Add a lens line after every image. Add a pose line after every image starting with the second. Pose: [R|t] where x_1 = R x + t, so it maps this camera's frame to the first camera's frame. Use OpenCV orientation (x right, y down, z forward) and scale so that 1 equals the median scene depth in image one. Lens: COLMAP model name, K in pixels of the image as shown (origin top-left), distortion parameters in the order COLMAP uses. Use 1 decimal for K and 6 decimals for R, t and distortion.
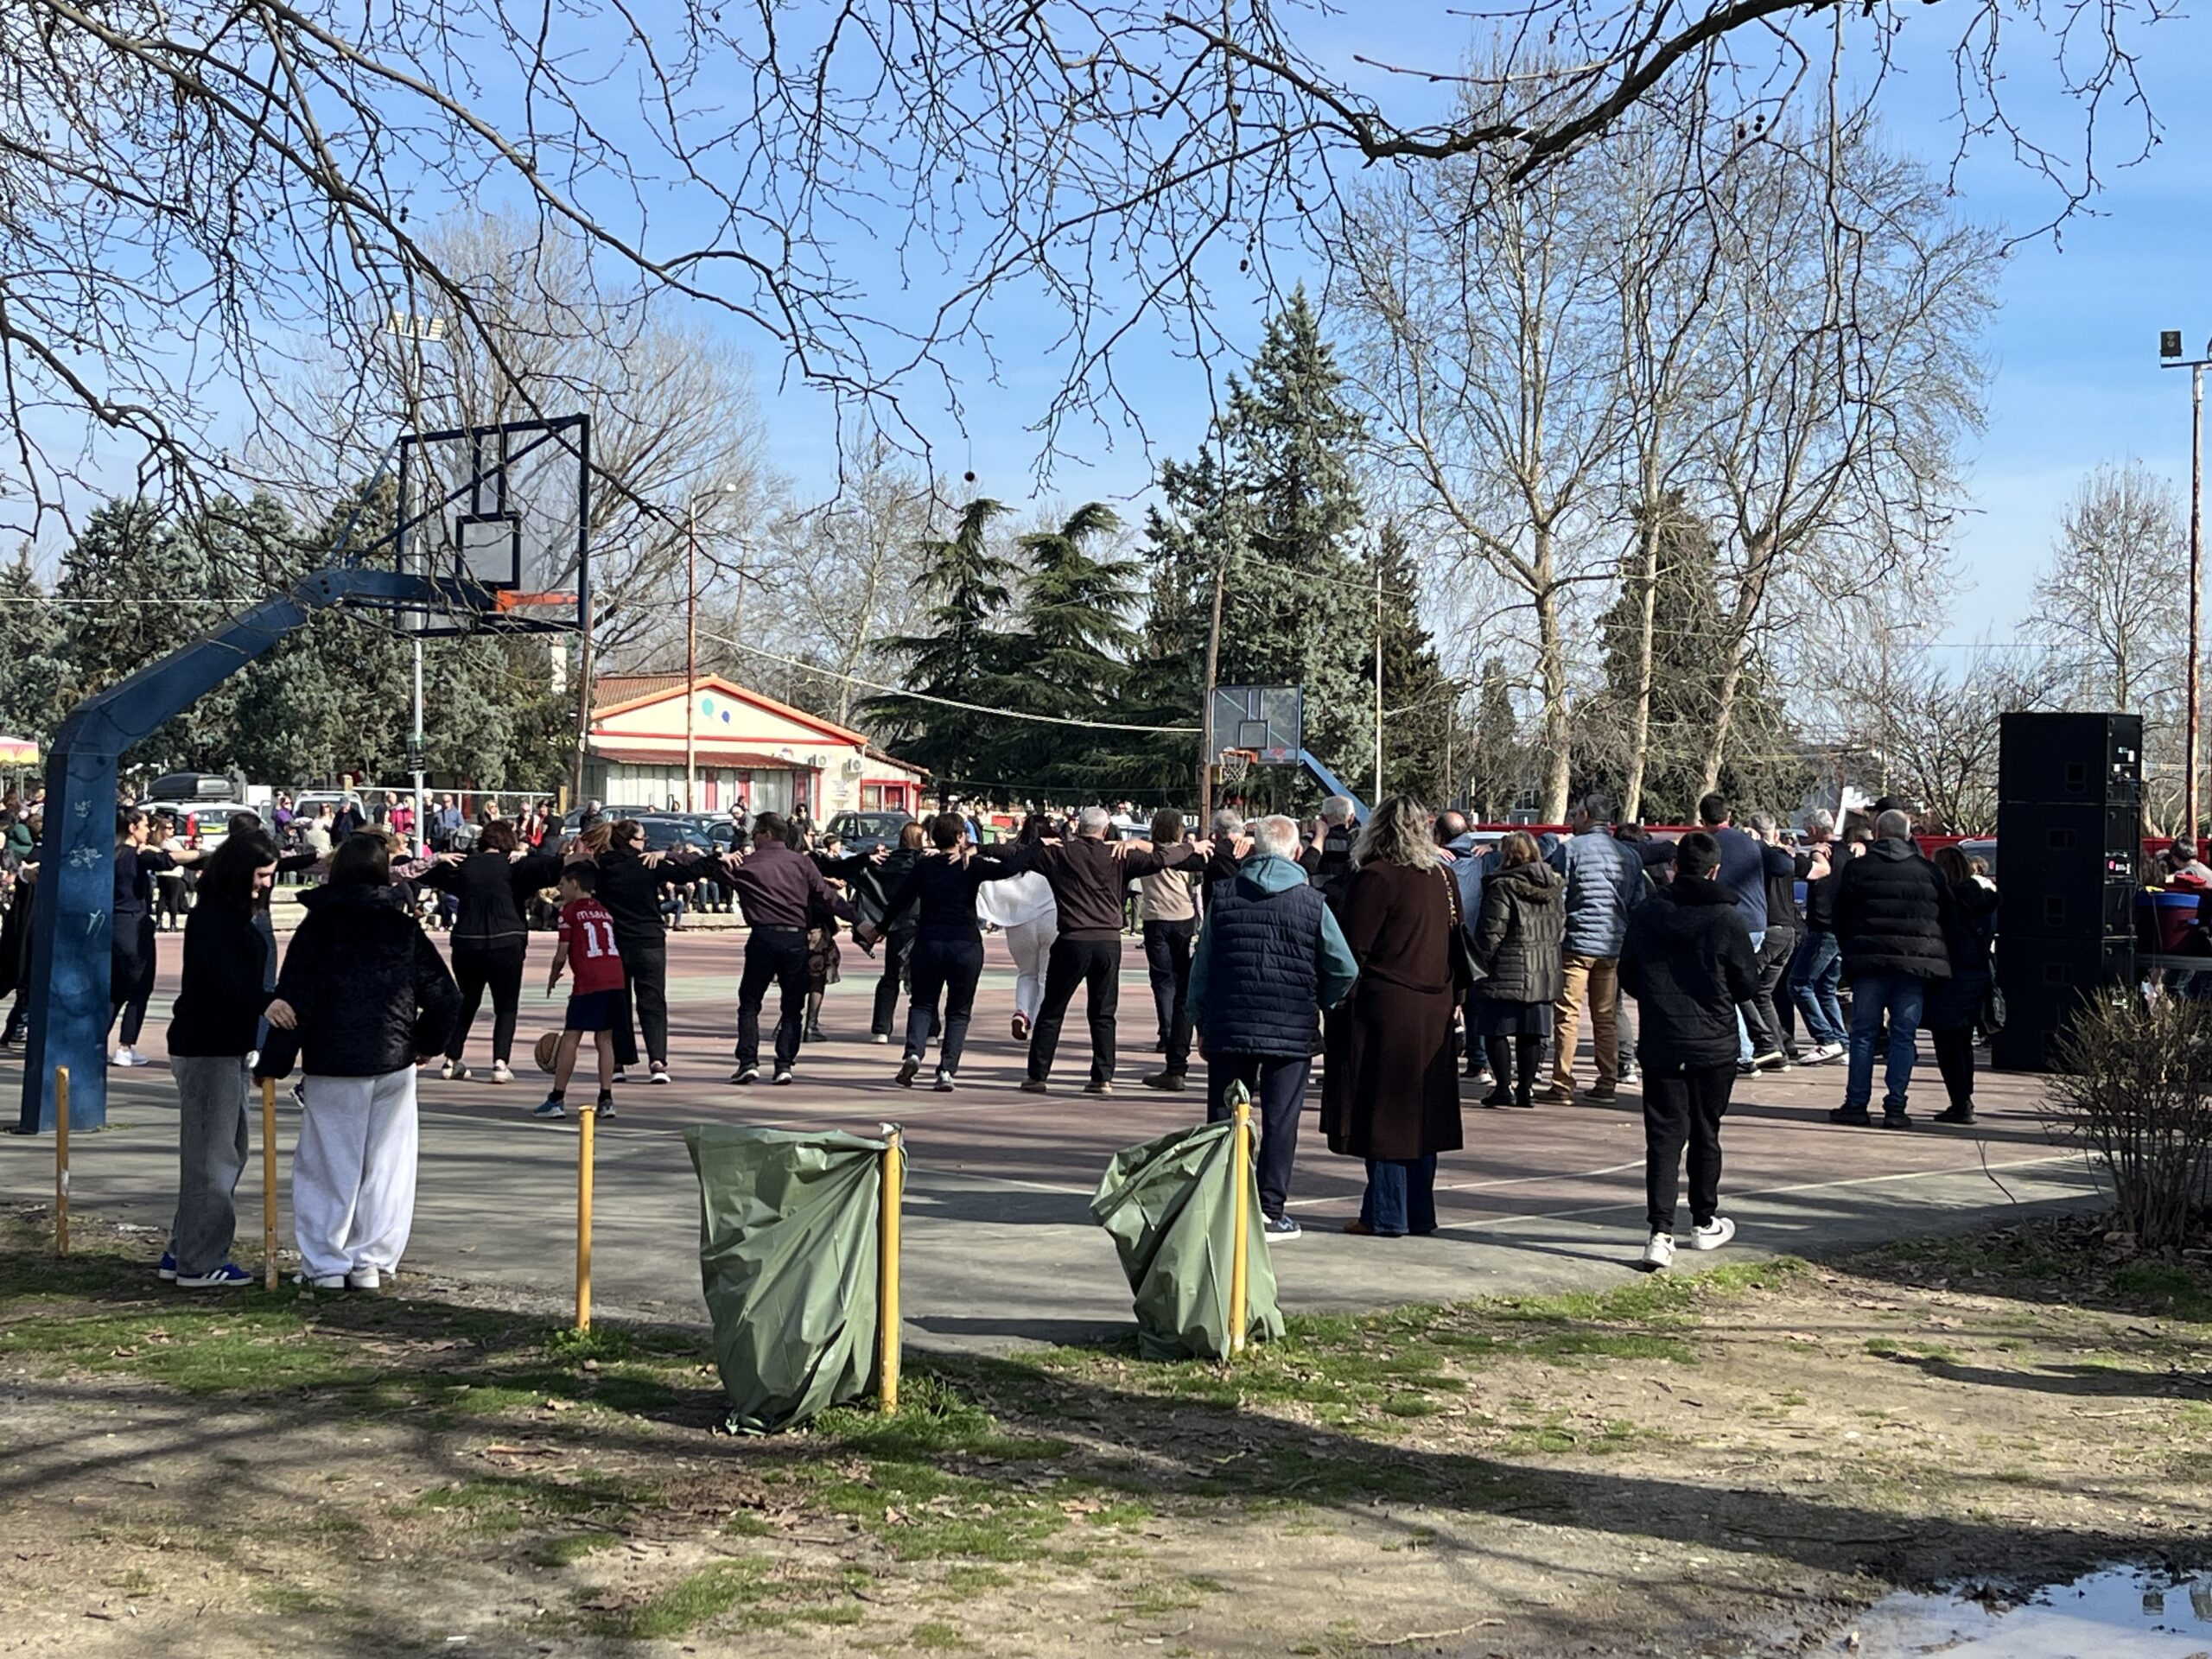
lens RADIAL K [[3677.5, 0, 1097.5], [0, 3677.5, 844.6], [0, 0, 1]] dist [-0.137226, 0.000000]
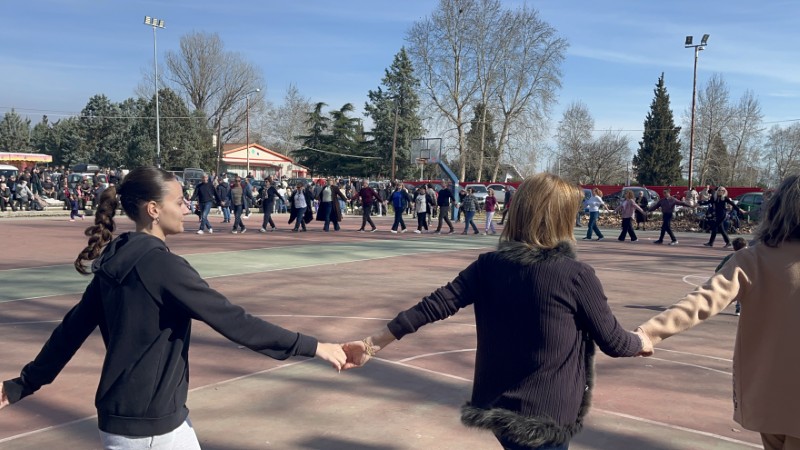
lens RADIAL K [[708.7, 0, 400.2], [0, 708.7, 229.1], [0, 0, 1]] dist [0.025761, -0.057079]
pose [[0.995495, -0.000905, 0.094811, -0.020113], [-0.004930, 0.998108, 0.061285, -0.001157], [-0.094687, -0.061476, 0.993607, 0.210141]]
